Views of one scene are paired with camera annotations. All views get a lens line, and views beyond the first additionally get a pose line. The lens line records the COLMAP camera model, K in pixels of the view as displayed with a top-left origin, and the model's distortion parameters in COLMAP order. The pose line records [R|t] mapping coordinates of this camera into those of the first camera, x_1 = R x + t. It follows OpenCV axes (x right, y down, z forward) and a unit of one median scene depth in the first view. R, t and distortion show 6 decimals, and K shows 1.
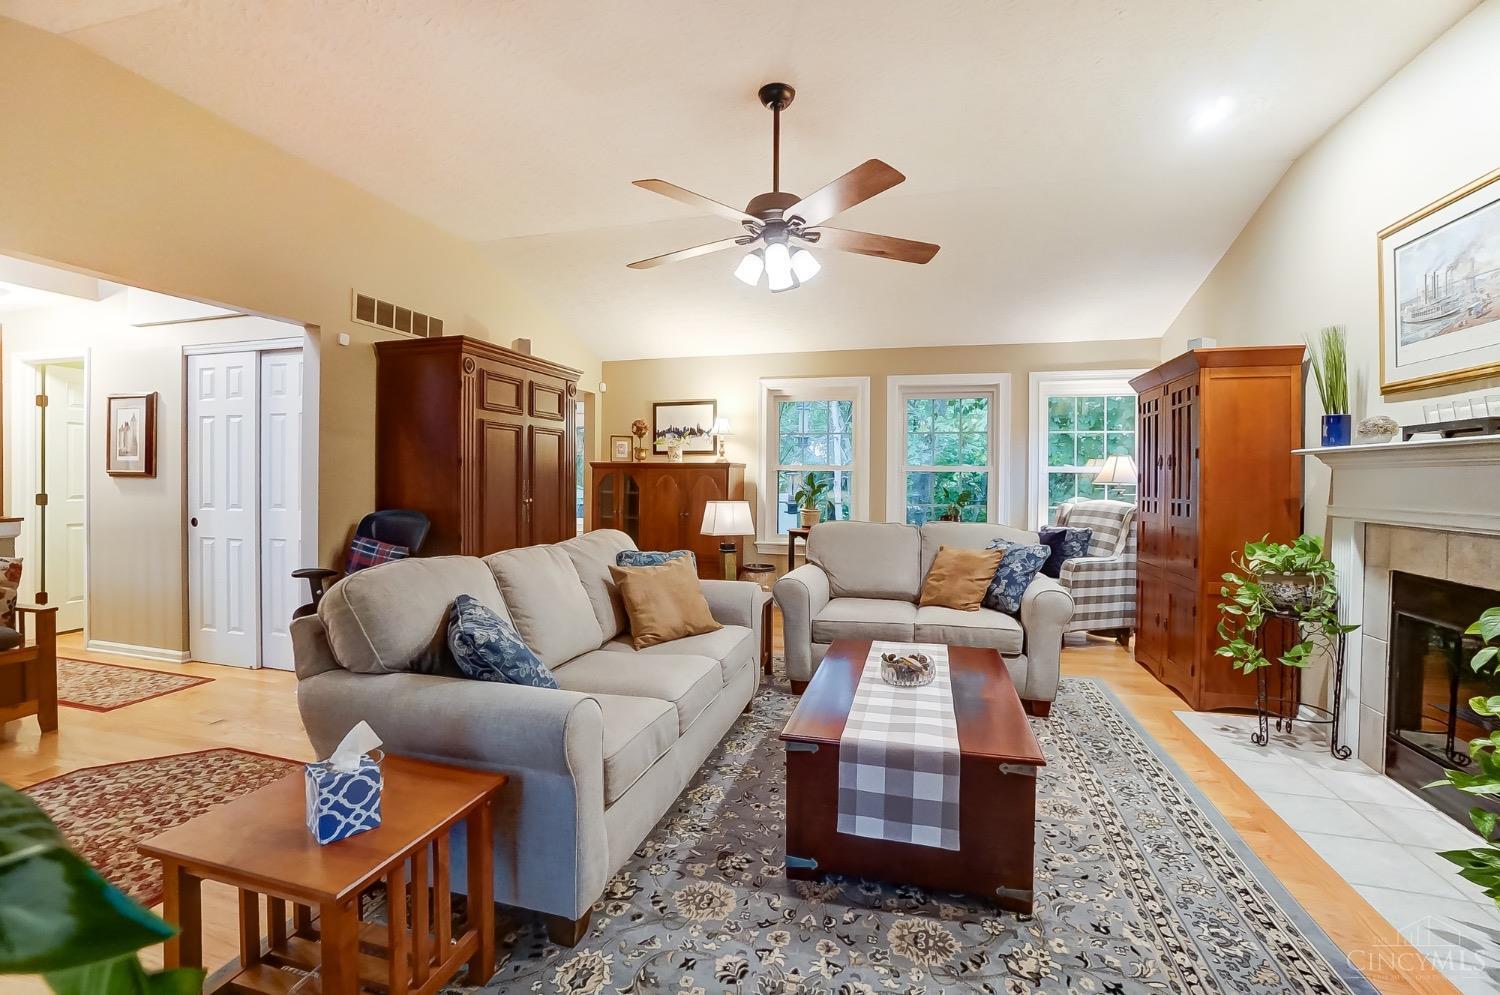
lens RADIAL K [[675.5, 0, 735.2], [0, 675.5, 479.2], [0, 0, 1]] dist [-0.072263, 0.028730]
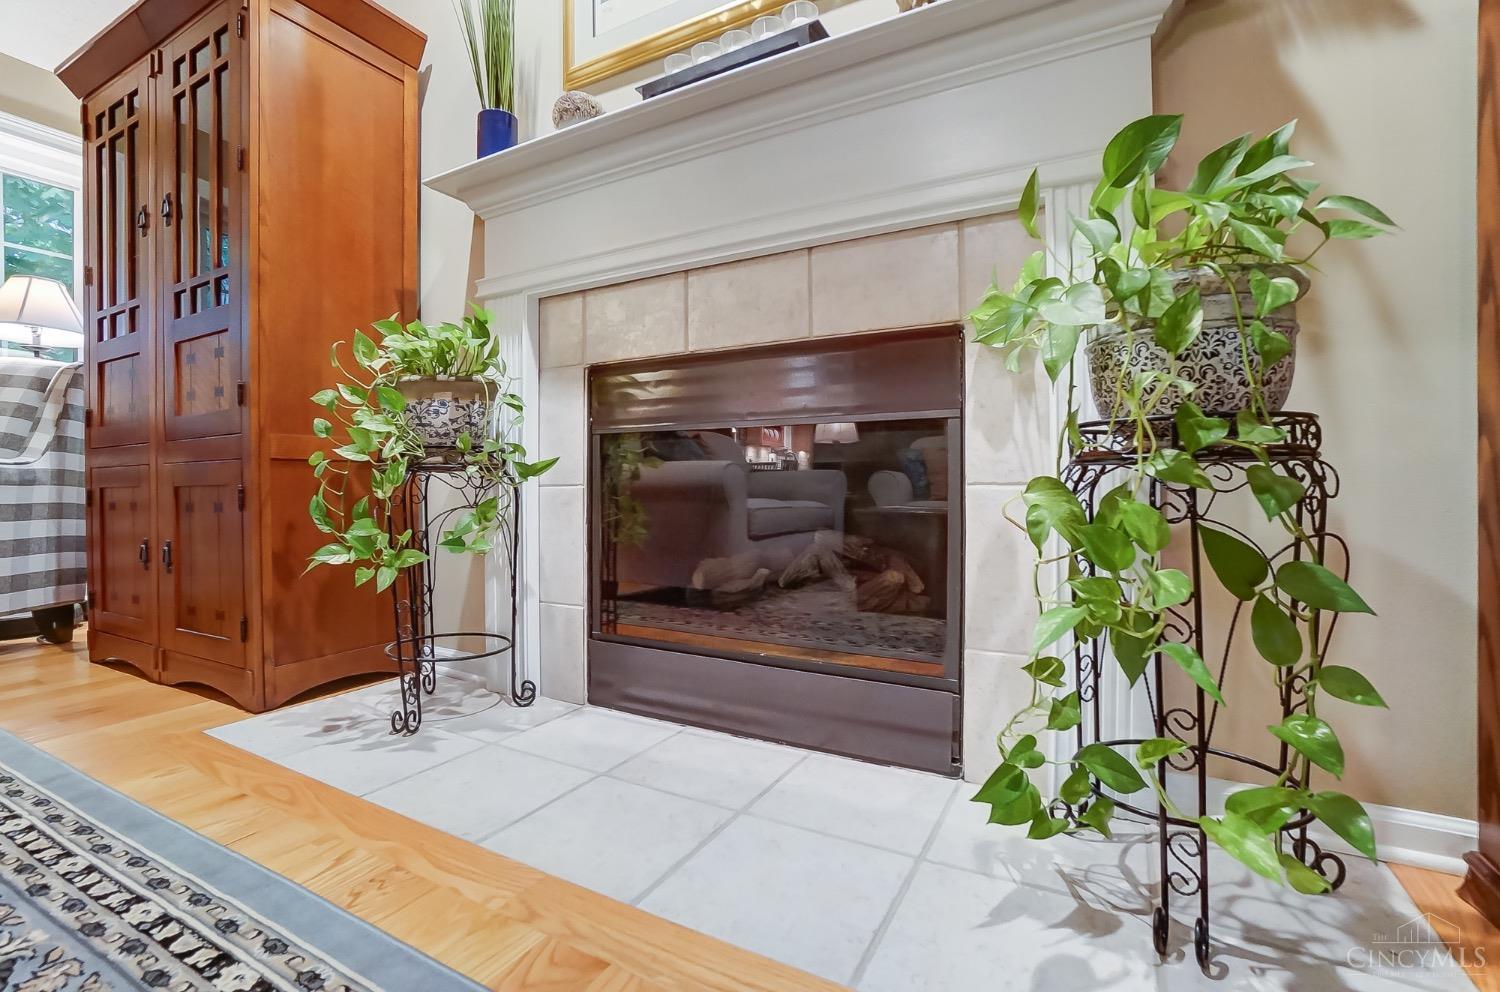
lens RADIAL K [[673.5, 0, 731.2], [0, 673.5, 493.6], [0, 0, 1]] dist [-0.062958, 0.023668]
pose [[0.231284, -0.018194, 0.972716, 0.373884], [0.016497, 0.999755, 0.014777, 0.219774], [-0.972746, 0.012629, 0.231527, 0.626899]]
